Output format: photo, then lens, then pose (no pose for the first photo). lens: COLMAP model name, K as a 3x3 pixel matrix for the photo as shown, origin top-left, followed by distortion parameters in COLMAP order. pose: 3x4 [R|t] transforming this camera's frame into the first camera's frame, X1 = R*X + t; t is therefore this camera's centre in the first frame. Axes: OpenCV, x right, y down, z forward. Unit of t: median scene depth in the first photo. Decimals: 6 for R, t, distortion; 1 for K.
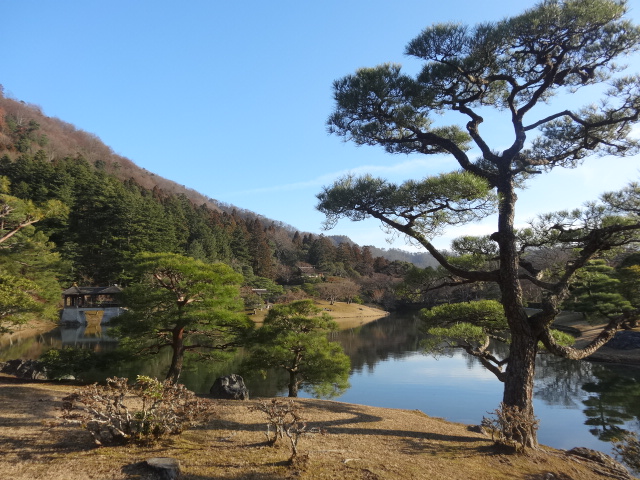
lens RADIAL K [[474.1, 0, 318.4], [0, 474.1, 236.6], [0, 0, 1]] dist [-0.003438, -0.001524]
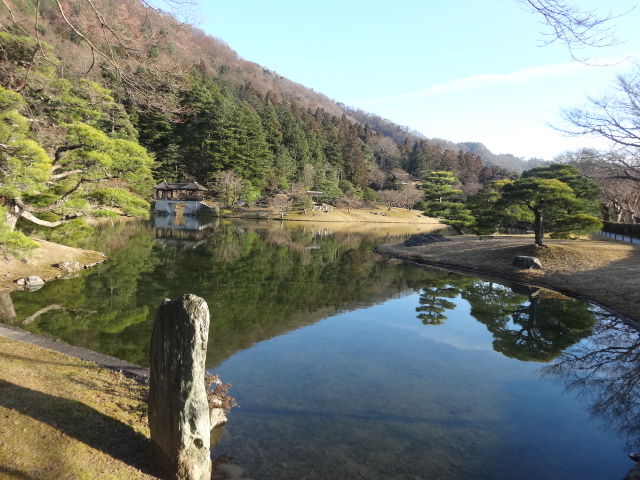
lens RADIAL K [[474.1, 0, 320.4], [0, 474.1, 240.4], [0, 0, 1]] dist [-0.003438, -0.001524]
pose [[0.961031, 0.073934, -0.266371, 0.135841], [-0.018181, 0.978390, 0.205968, -0.002985], [0.275843, -0.193099, 0.941607, -0.032074]]
